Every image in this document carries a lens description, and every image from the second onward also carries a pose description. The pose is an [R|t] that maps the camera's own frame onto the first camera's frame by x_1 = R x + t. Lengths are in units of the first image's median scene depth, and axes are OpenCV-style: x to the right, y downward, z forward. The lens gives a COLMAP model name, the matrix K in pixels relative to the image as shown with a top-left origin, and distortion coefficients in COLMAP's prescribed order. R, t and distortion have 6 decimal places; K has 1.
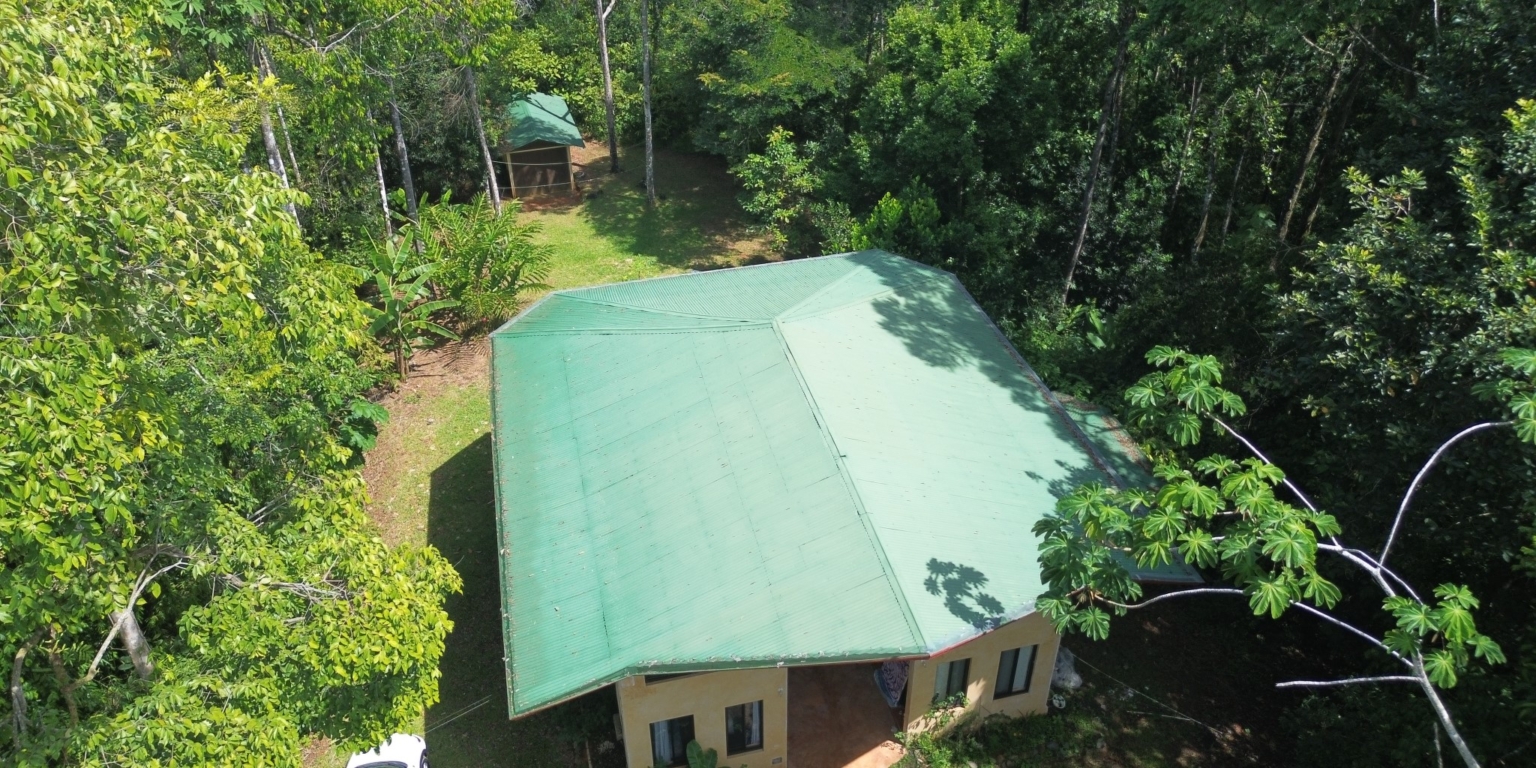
lens RADIAL K [[1091.3, 0, 768.9], [0, 1091.3, 378.9], [0, 0, 1]] dist [0.061389, -0.056621]
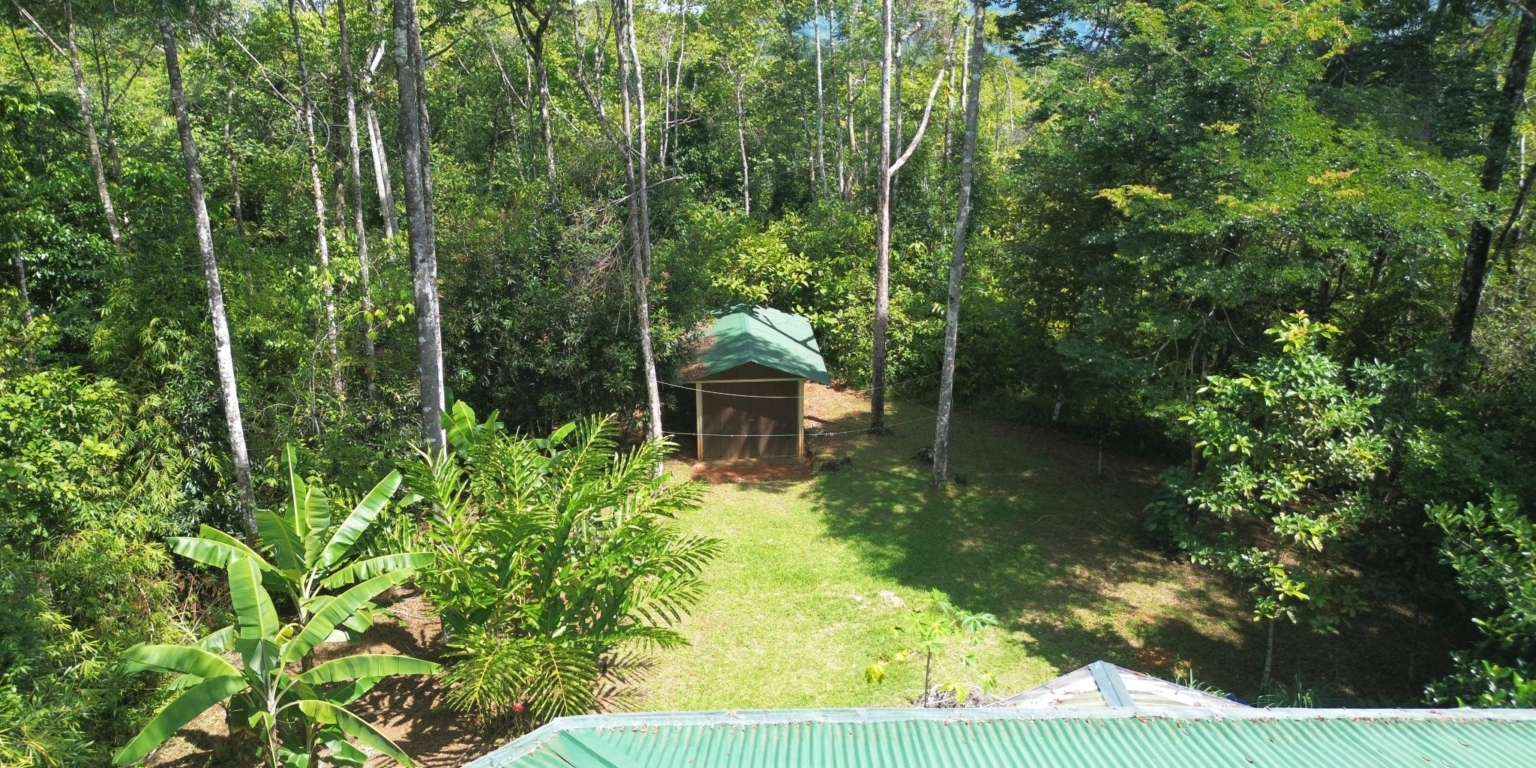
lens RADIAL K [[1091.3, 0, 766.9], [0, 1091.3, 372.4], [0, 0, 1]] dist [0.061389, -0.056621]
pose [[0.968254, 0.072946, -0.239088, -0.069939], [-0.140938, 0.949260, -0.281145, -0.057117], [0.206448, 0.305916, 0.929405, 0.500781]]
